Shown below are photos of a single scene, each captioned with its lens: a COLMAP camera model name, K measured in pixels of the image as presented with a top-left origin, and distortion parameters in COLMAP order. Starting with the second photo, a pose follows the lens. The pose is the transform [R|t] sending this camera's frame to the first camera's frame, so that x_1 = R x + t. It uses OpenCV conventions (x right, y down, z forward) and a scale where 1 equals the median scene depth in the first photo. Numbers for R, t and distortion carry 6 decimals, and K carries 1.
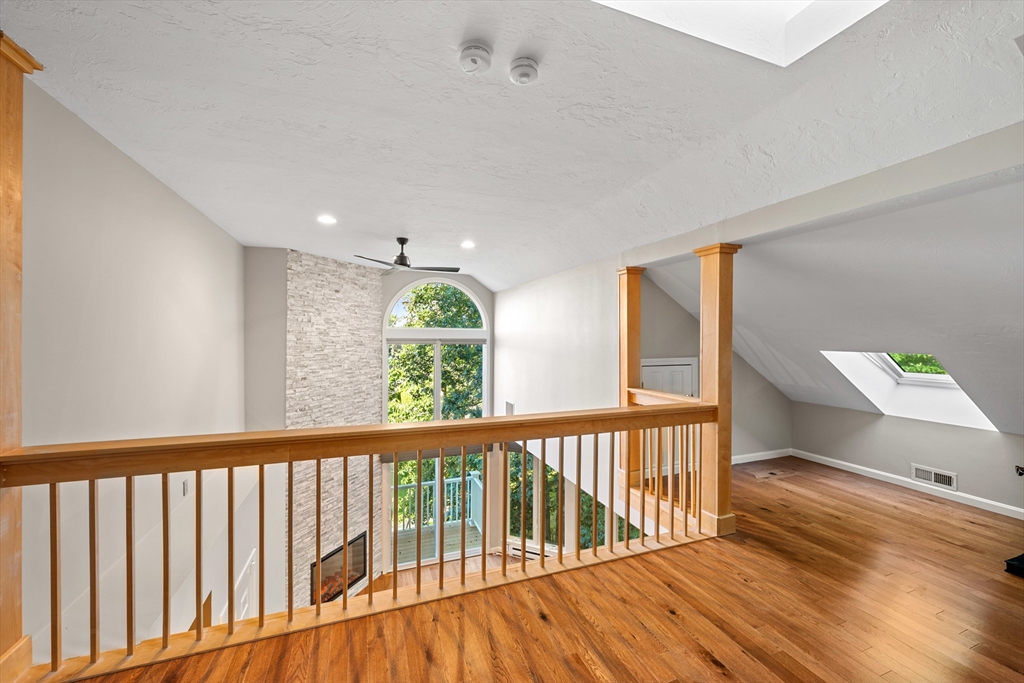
lens RADIAL K [[401.7, 0, 507.2], [0, 401.7, 340.1], [0, 0, 1]] dist [0.001476, 0.000081]
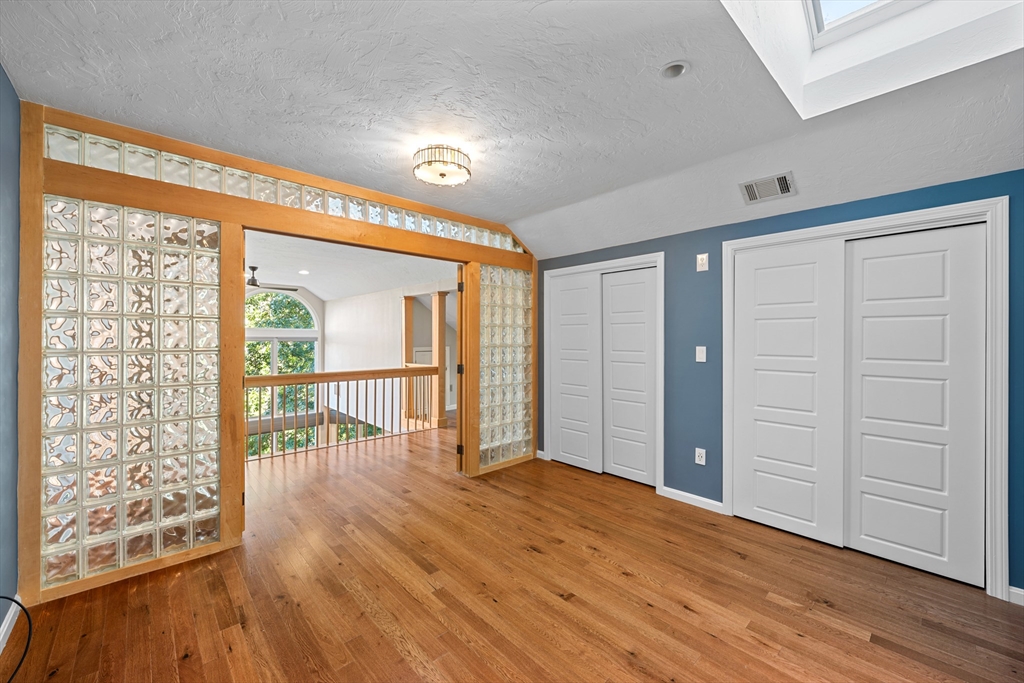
lens RADIAL K [[397.5, 0, 513.5], [0, 397.5, 340.3], [0, 0, 1]] dist [0.000613, 0.000088]
pose [[0.919672, -0.002021, 0.392683, 0.025453], [0.003068, 0.999993, -0.002038, 0.011953], [-0.392677, 0.003079, 0.919672, -0.450839]]
